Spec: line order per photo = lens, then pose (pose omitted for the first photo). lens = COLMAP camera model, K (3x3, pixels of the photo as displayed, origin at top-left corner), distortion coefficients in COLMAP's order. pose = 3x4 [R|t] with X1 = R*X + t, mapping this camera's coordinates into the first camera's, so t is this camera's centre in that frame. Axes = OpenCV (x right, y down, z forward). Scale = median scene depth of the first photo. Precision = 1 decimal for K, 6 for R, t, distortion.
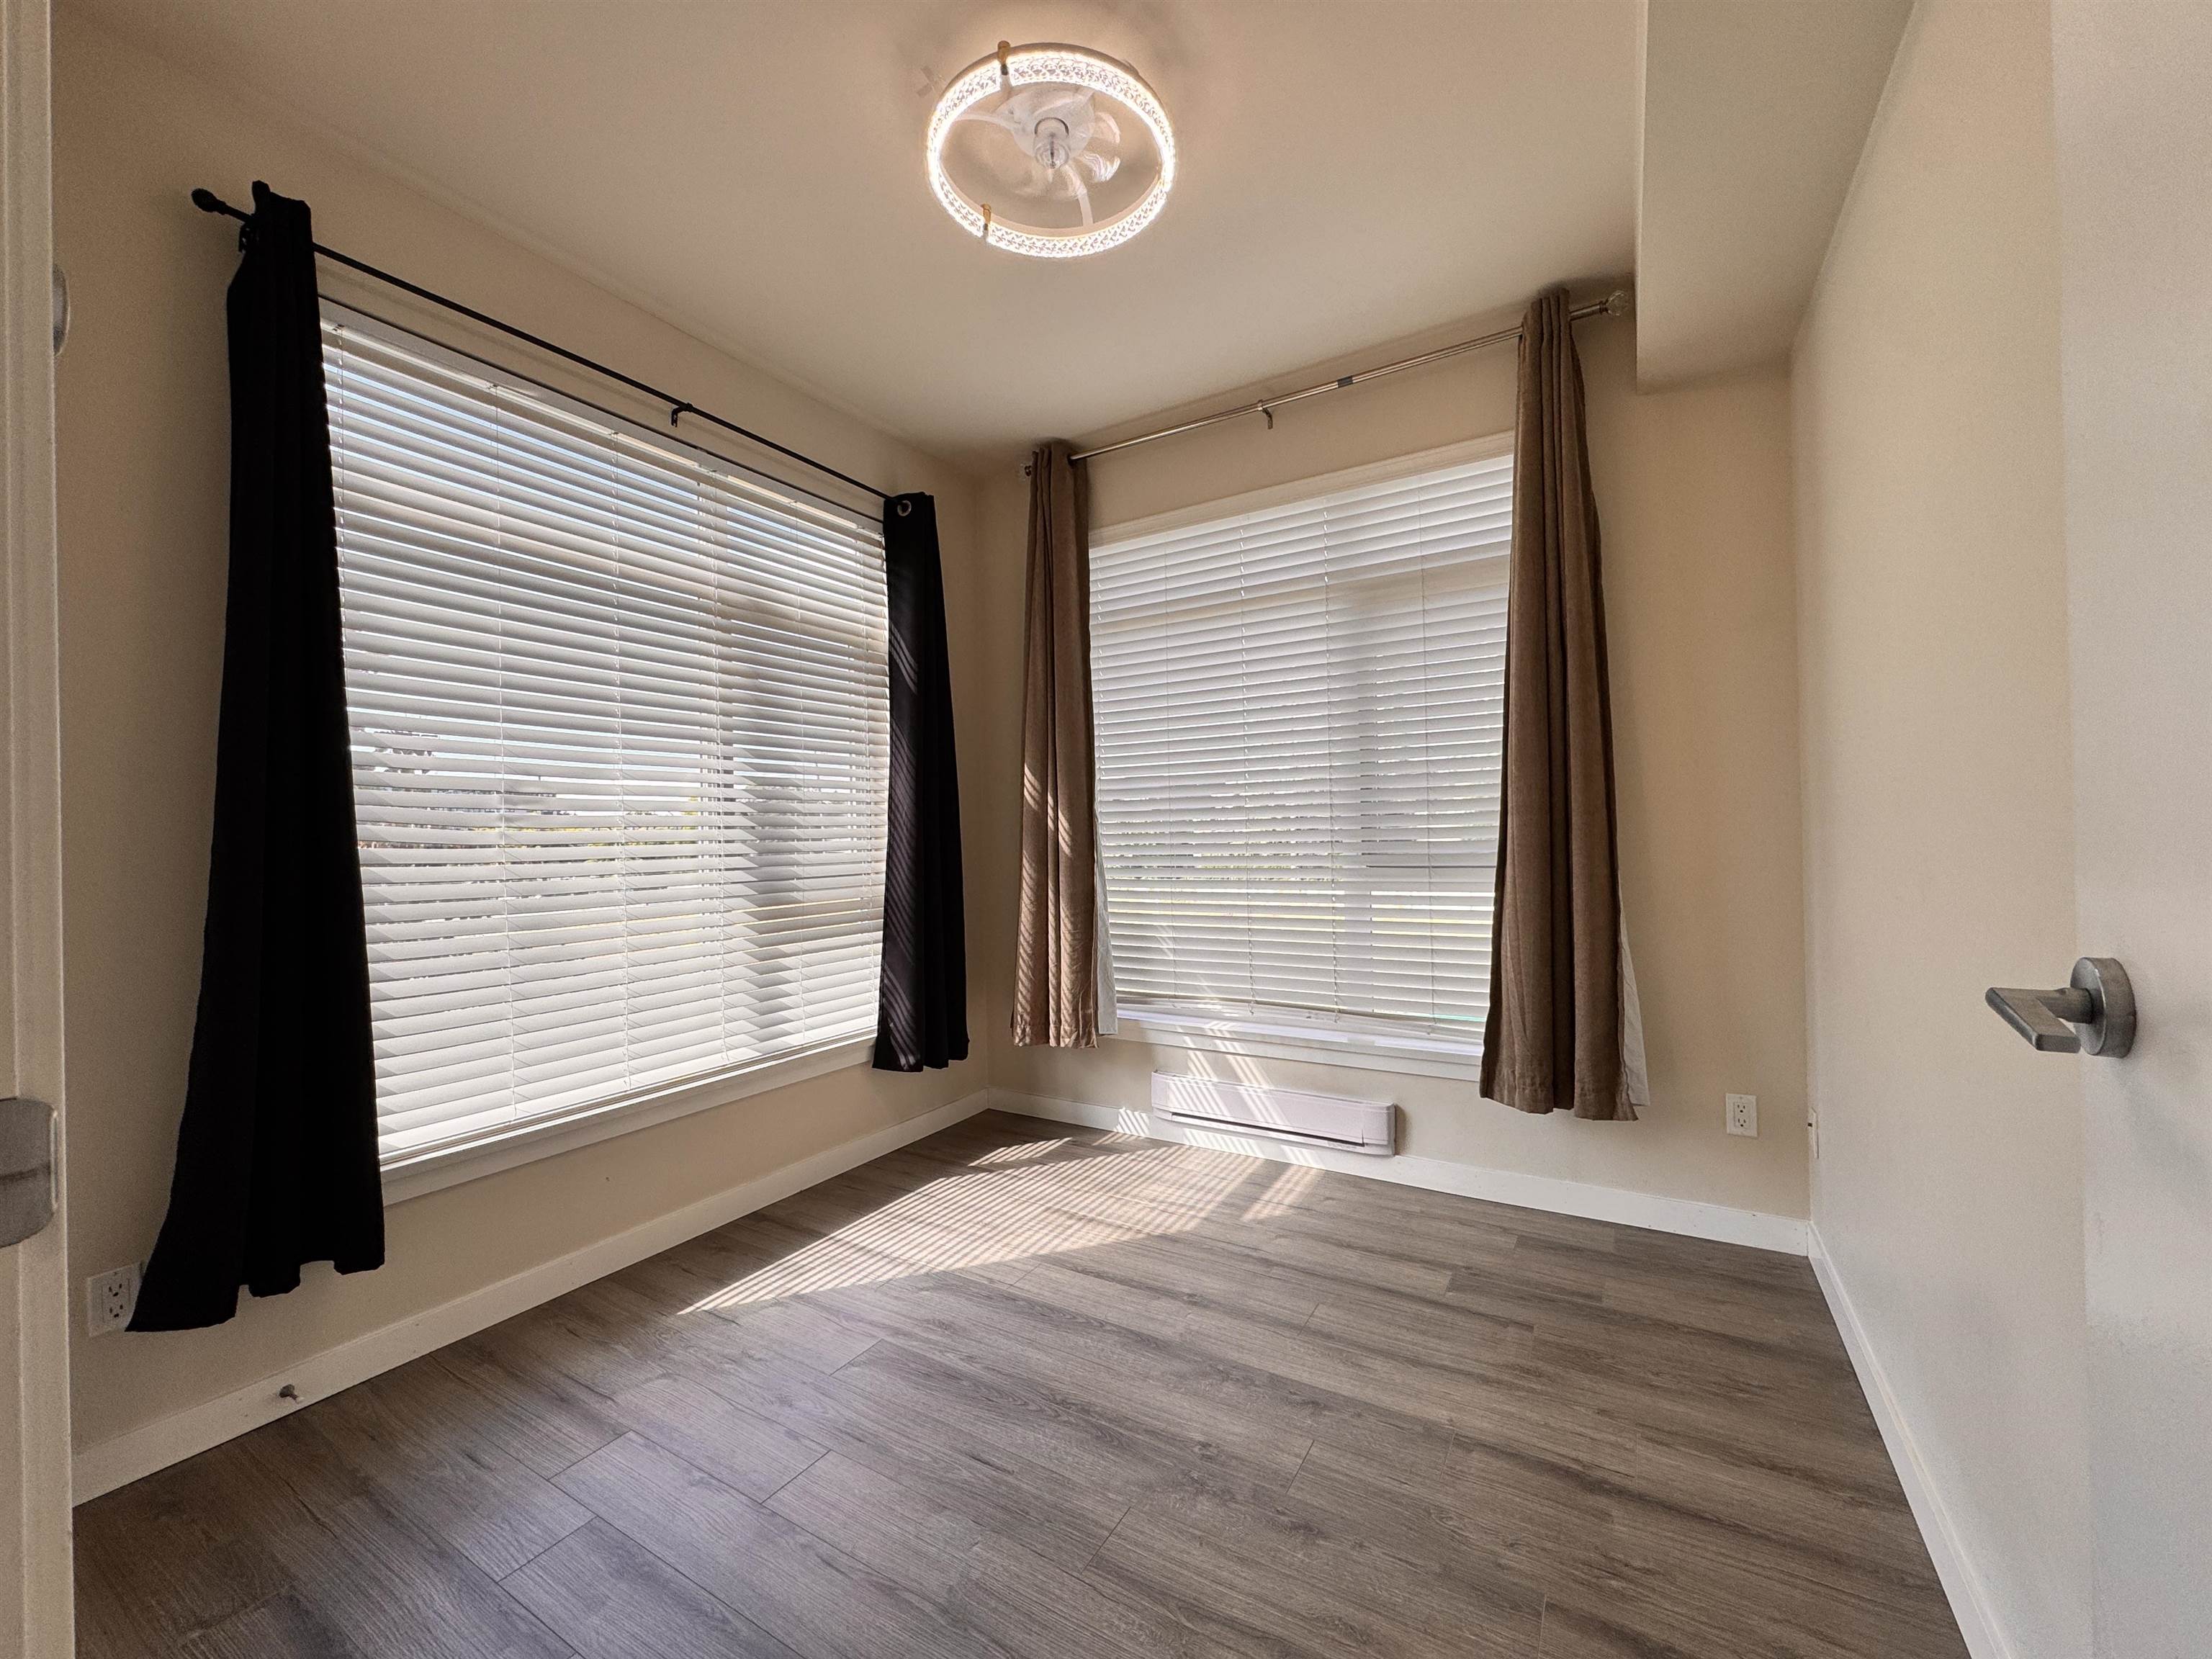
lens RADIAL K [[881.3, 0, 1106.0], [0, 881.3, 829.5], [0, 0, 1]] dist [0.000434, 0.000086]
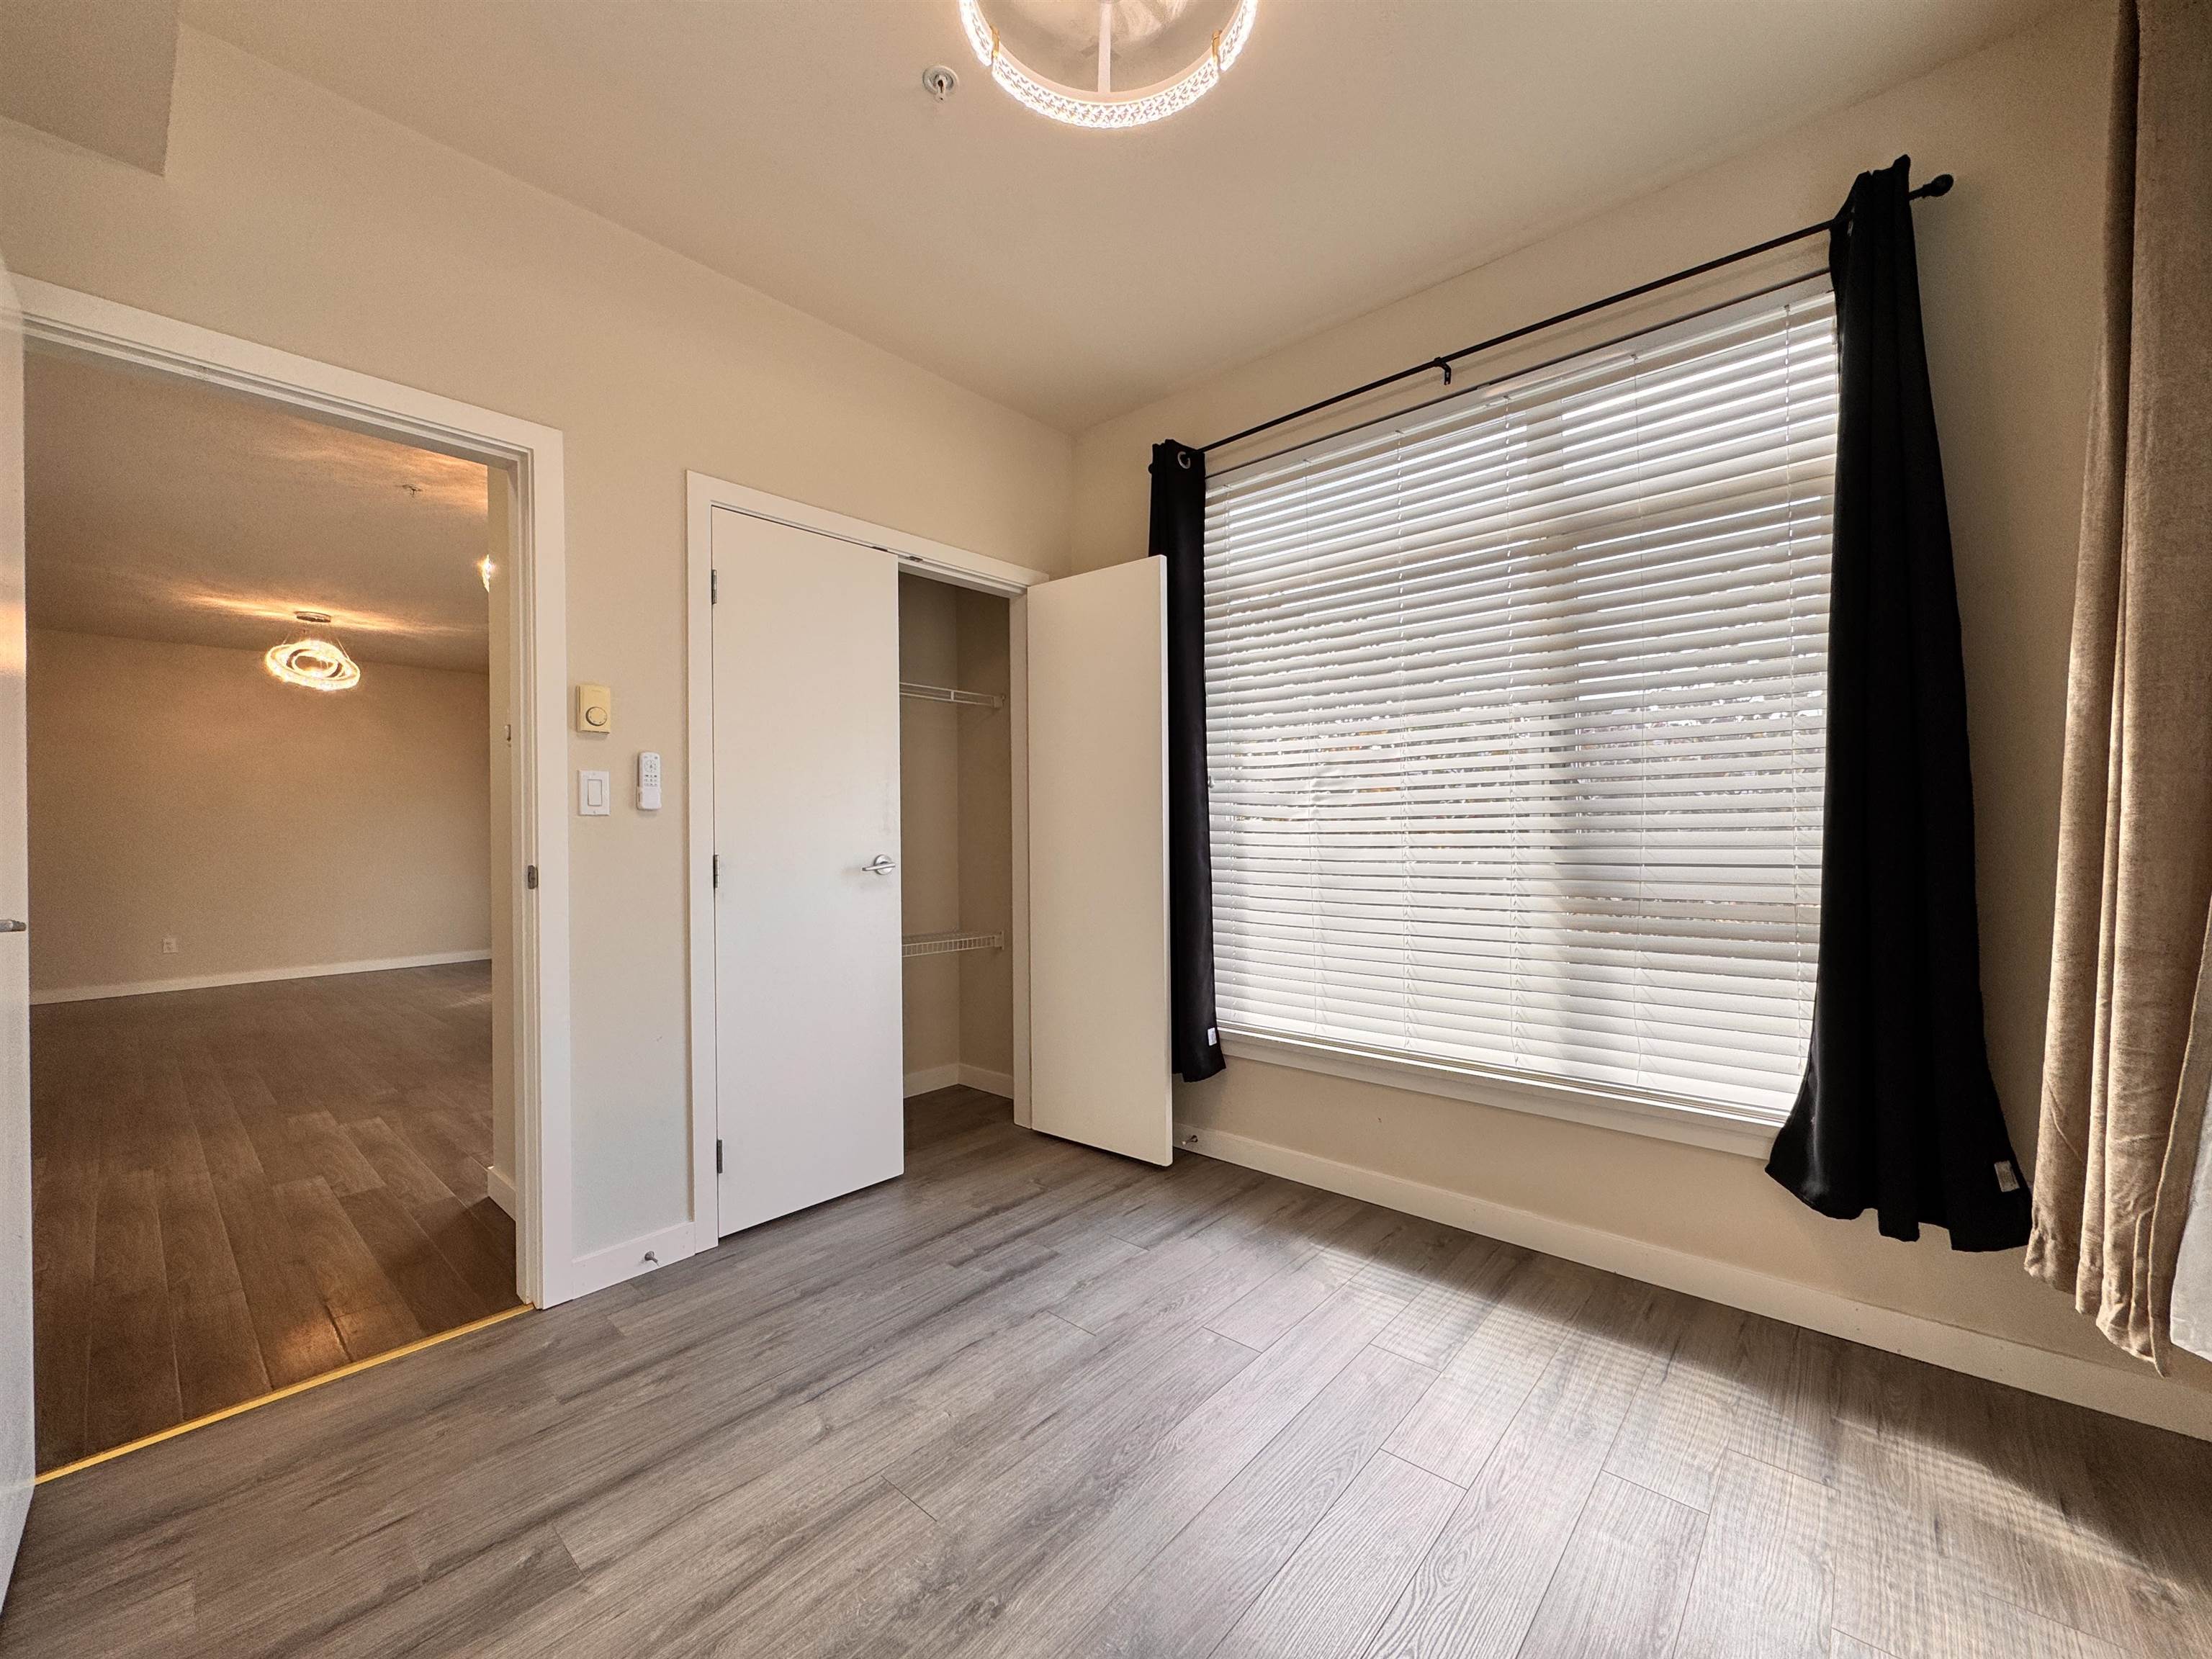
lens RADIAL K [[882.9, 0, 1106.0], [0, 882.9, 829.5], [0, 0, 1]] dist [-0.000946, -0.000074]
pose [[-0.184394, 0.021118, -0.982625, 0.695832], [0.025386, 0.999538, 0.016718, 0.002983], [0.982524, -0.021862, -0.184845, 1.037956]]
